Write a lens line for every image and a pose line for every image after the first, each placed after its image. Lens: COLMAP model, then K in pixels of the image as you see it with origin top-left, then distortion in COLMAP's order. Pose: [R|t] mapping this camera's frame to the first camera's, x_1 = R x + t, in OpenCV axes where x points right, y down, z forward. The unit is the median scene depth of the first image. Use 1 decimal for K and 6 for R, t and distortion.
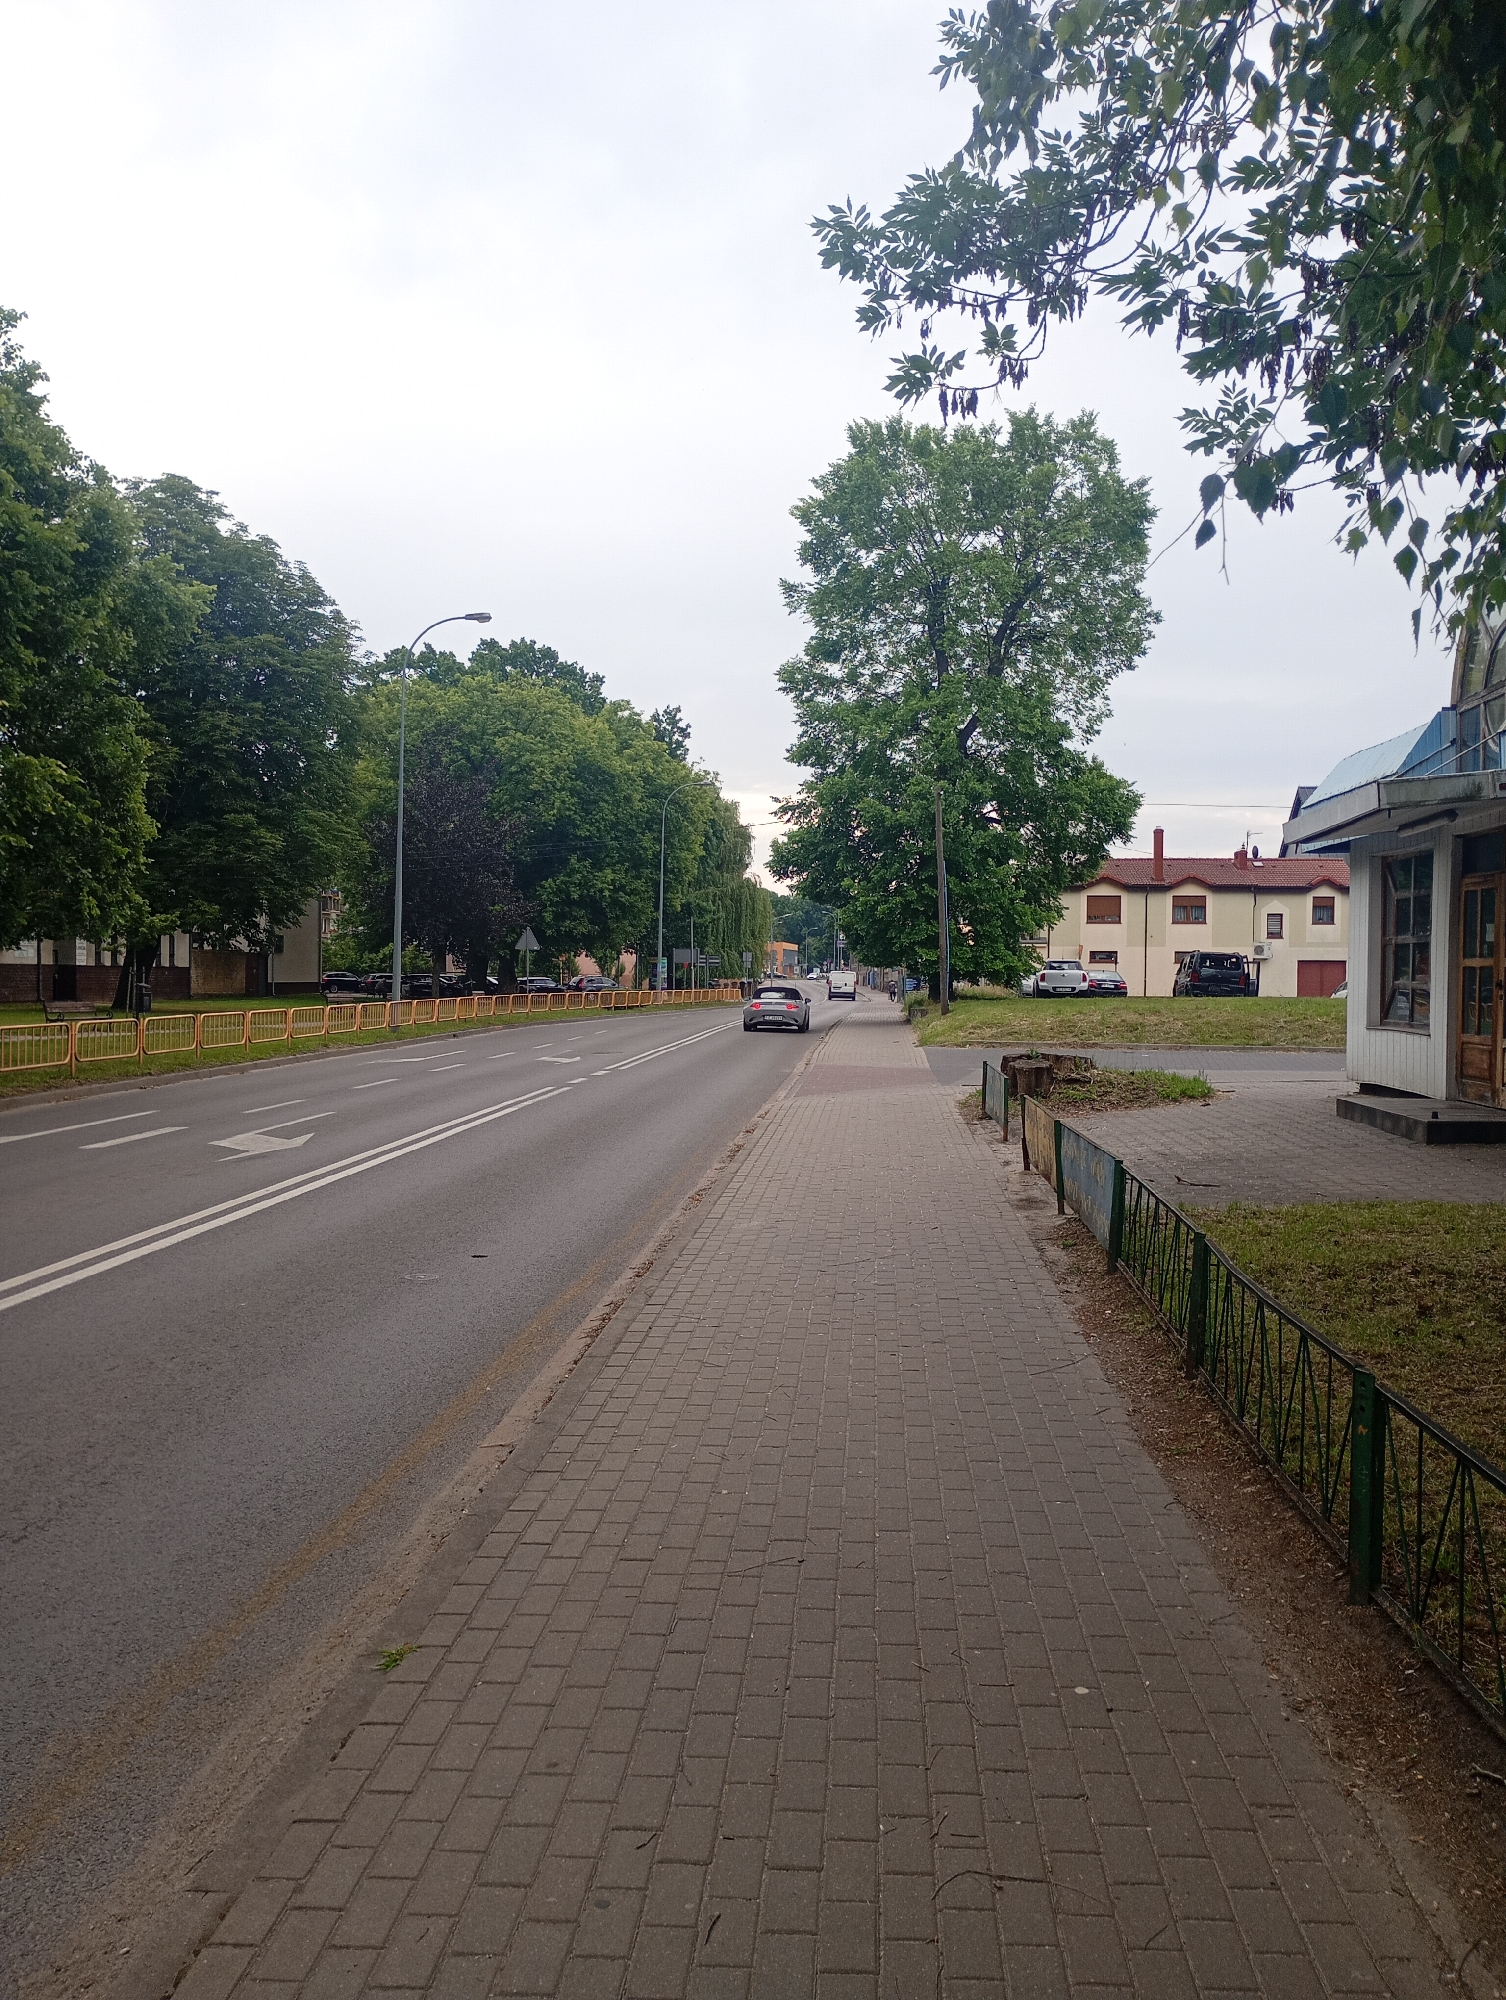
lens RADIAL K [[1628.8, 0, 753.0], [0, 1628.8, 1000.0], [0, 0, 1]] dist [0.058620, -0.058657]
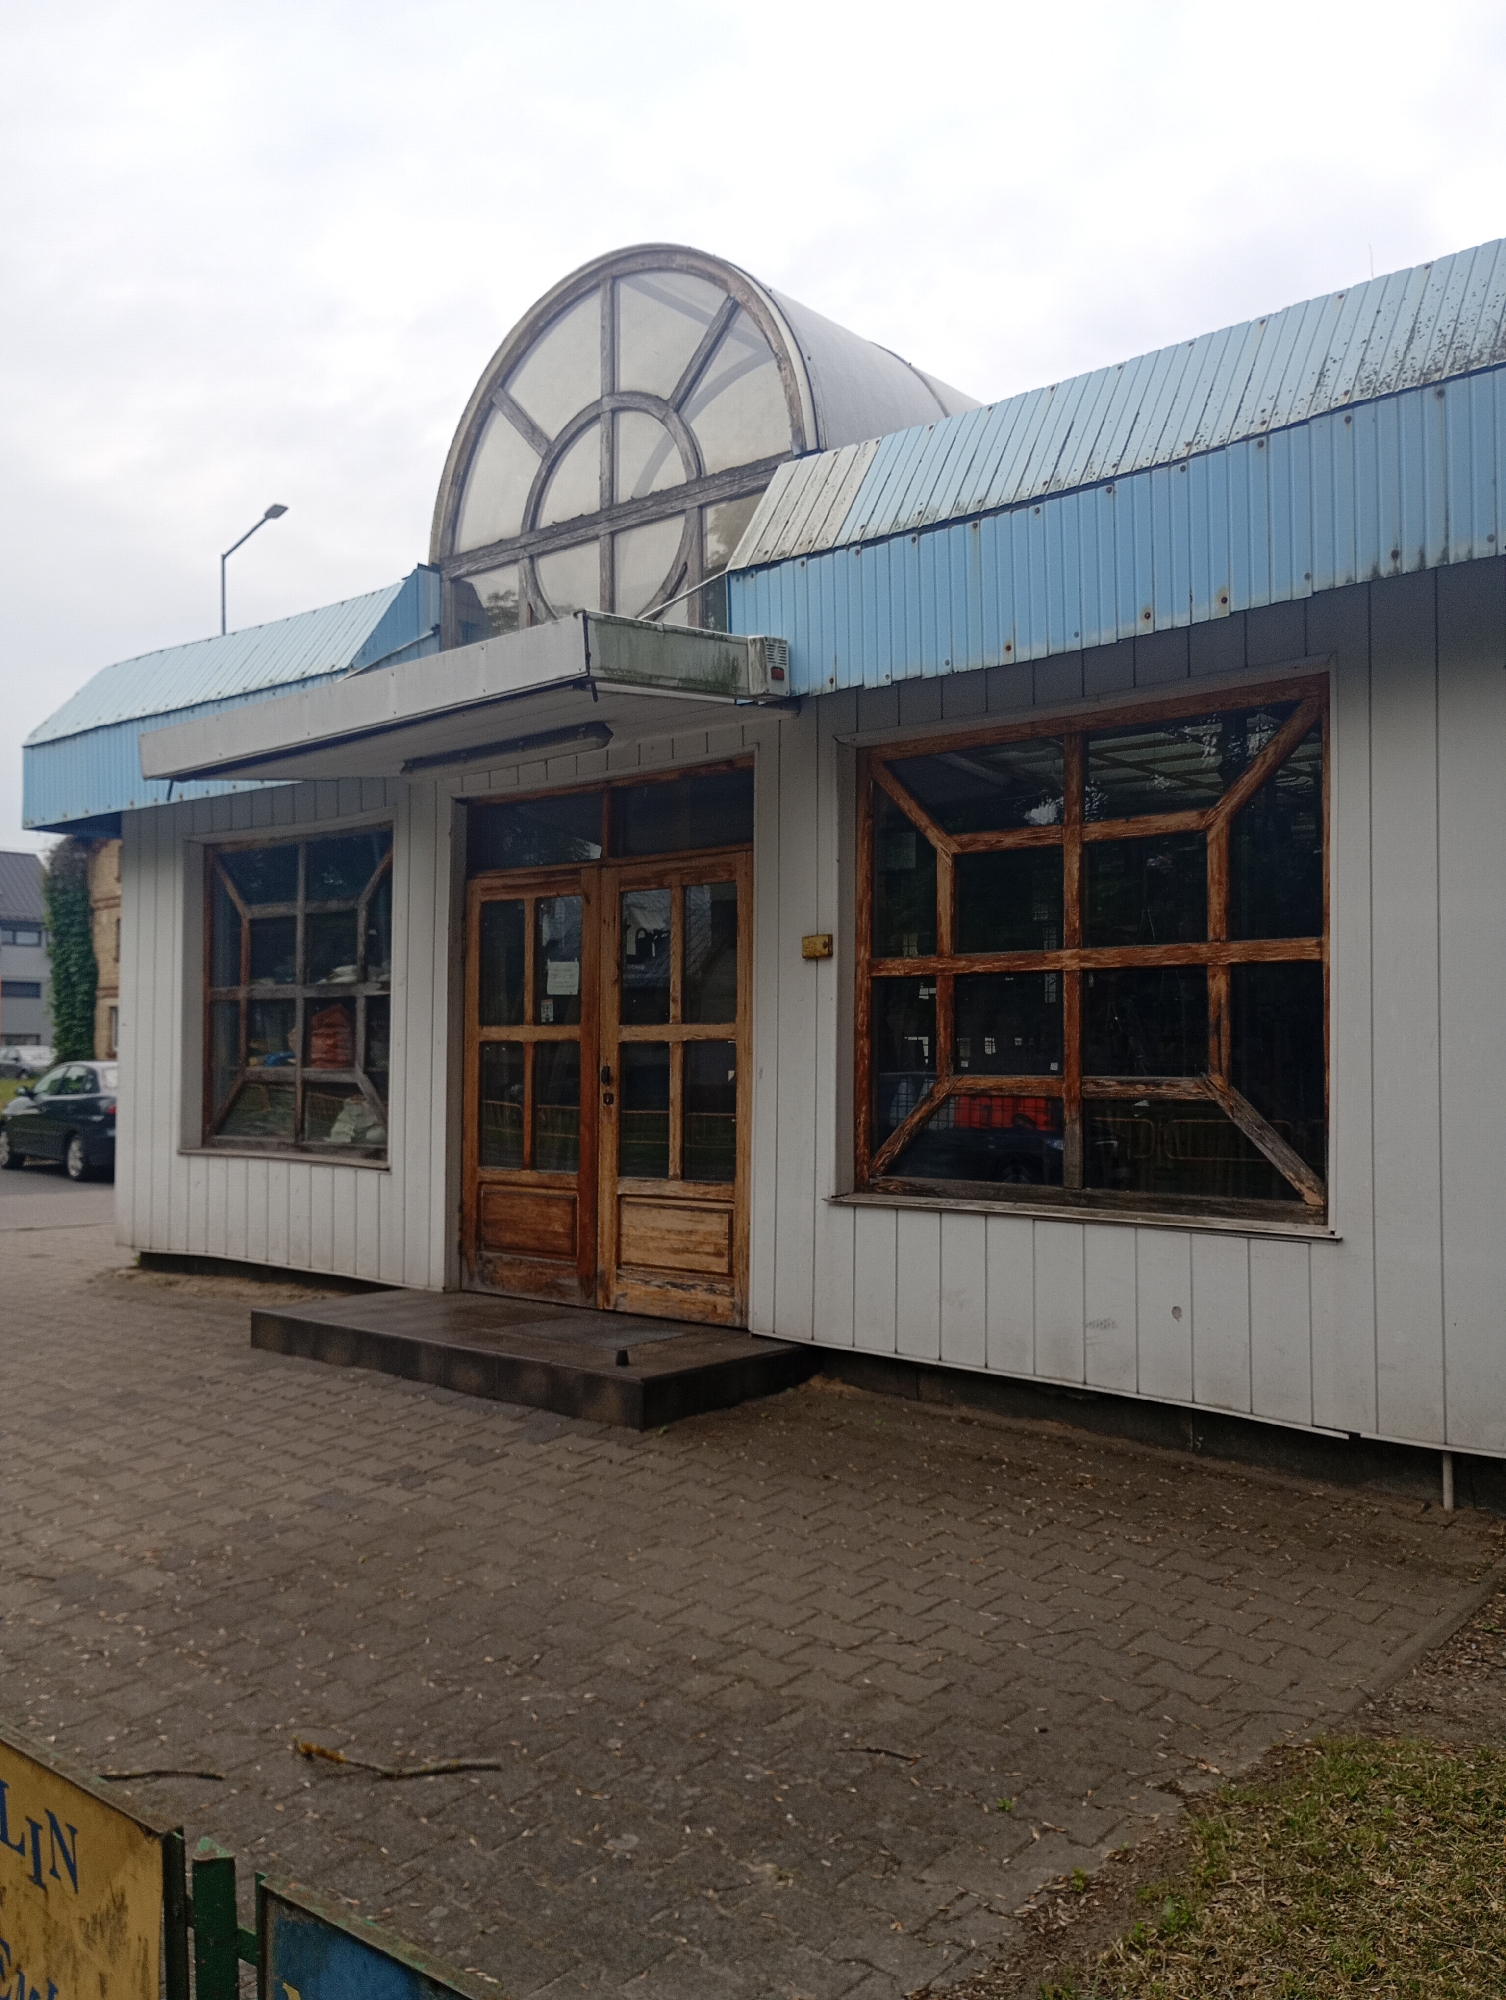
lens RADIAL K [[1628.8, 0, 753.0], [0, 1628.8, 1000.0], [0, 0, 1]] dist [0.058620, -0.058657]
pose [[0.592698, 0.025205, 0.805031, 0.054177], [0.010804, 0.999172, -0.039237, -0.011702], [-0.805353, 0.031953, 0.591934, 0.605996]]
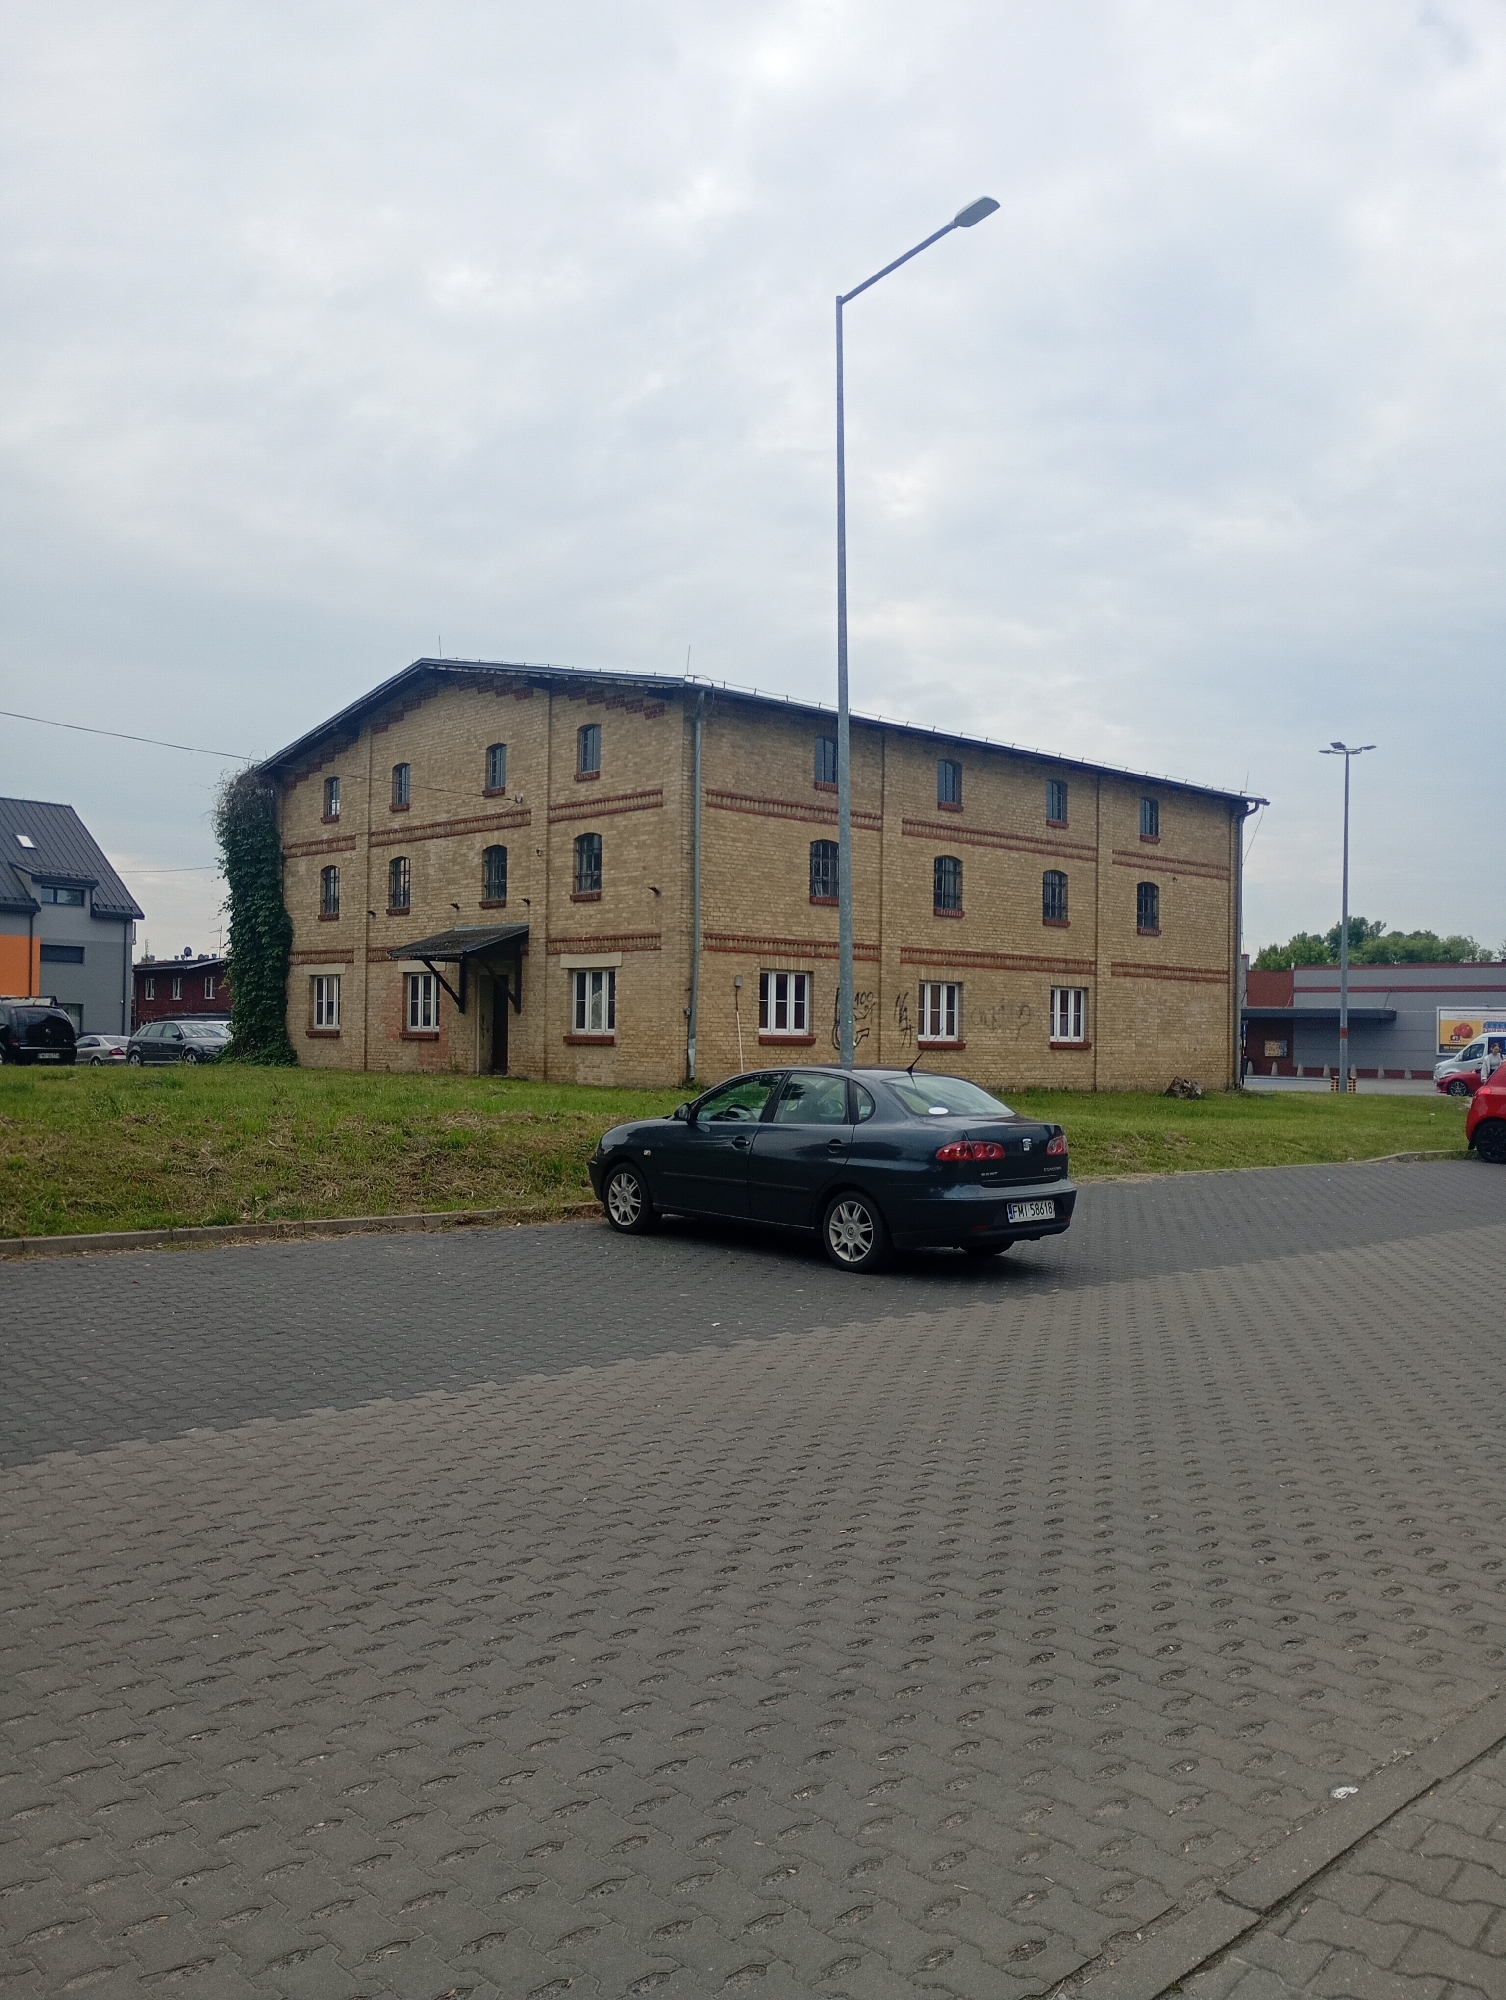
lens RADIAL K [[1628.8, 0, 753.0], [0, 1628.8, 1000.0], [0, 0, 1]] dist [0.058620, -0.058657]
pose [[0.567525, 0.013316, 0.823248, 0.079463], [0.006252, 0.999771, -0.020481, -0.021058], [-0.823332, 0.016771, 0.567312, 0.890532]]
